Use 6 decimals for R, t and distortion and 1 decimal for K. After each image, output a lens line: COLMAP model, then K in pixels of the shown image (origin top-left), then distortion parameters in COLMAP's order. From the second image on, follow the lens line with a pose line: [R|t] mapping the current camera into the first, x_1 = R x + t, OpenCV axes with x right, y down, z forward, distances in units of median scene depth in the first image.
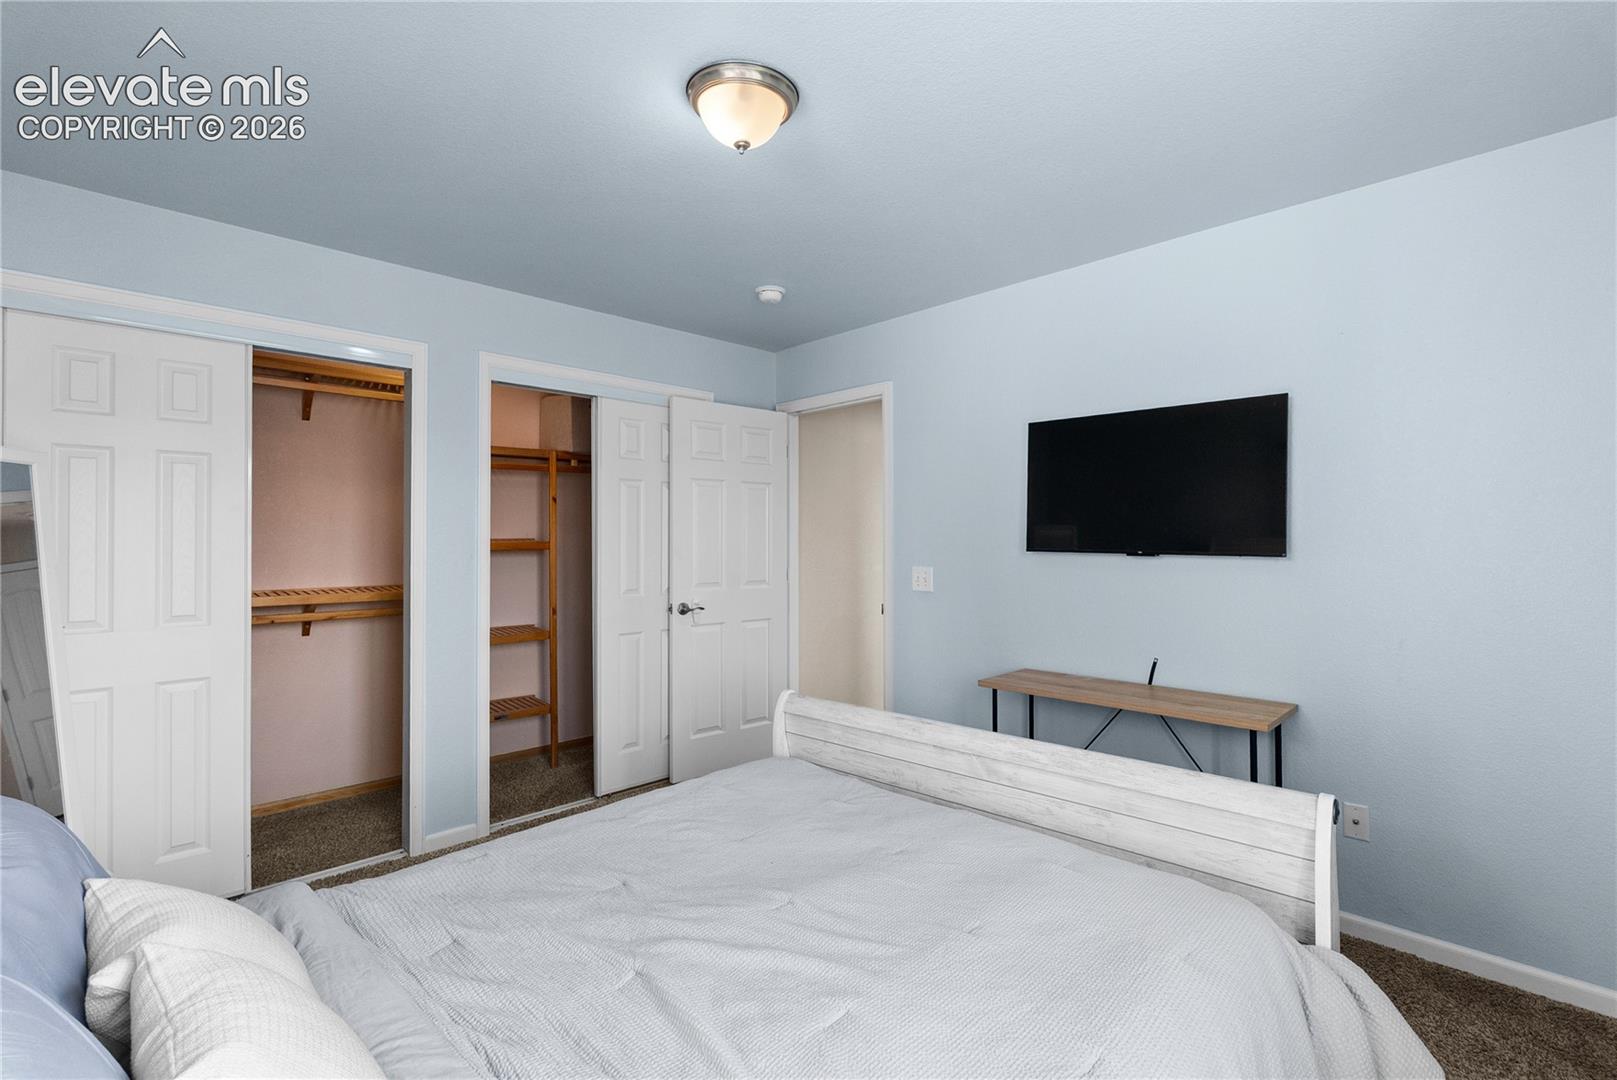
lens RADIAL K [[714.4, 0, 818.1], [0, 714.4, 556.8], [0, 0, 1]] dist [-0.006395, -0.000022]
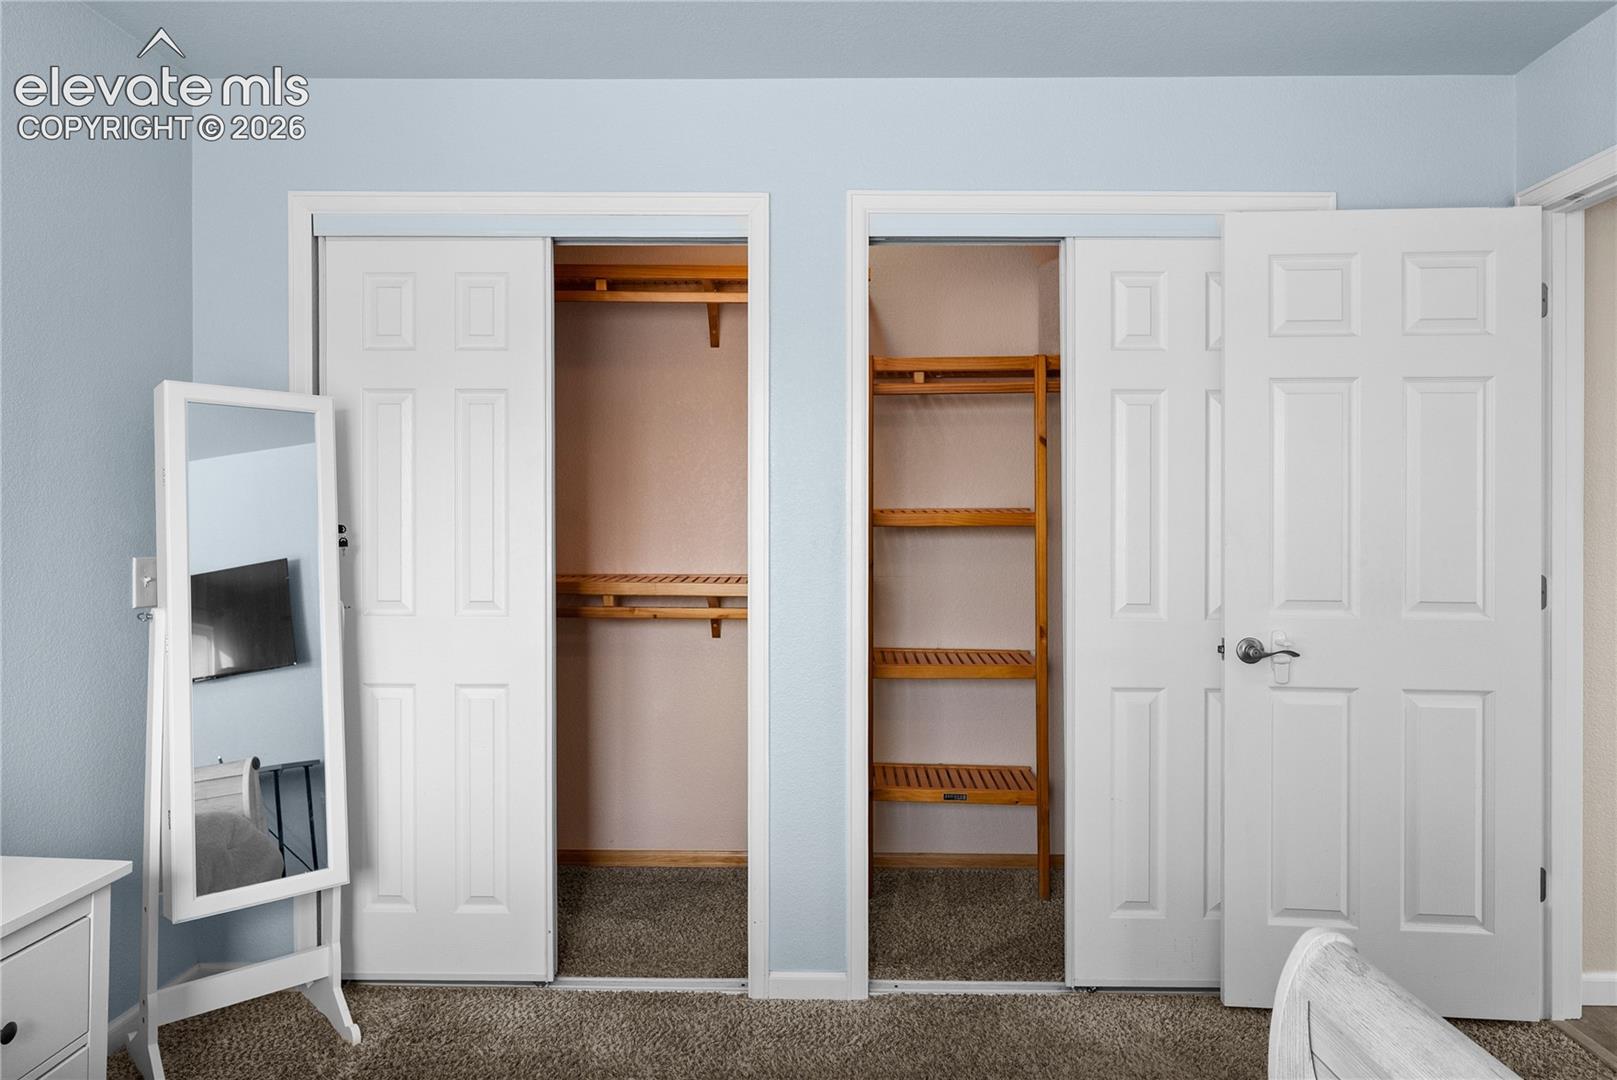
lens RADIAL K [[996.3, 0, 808.3], [0, 996.3, 528.0], [0, 0, 1]] dist [-0.005466, -0.002460]
pose [[0.697839, 0.011347, -0.716165, 0.089432], [-0.023110, 0.999711, -0.006680, 0.001374], [0.715882, 0.021212, 0.697899, 0.340378]]
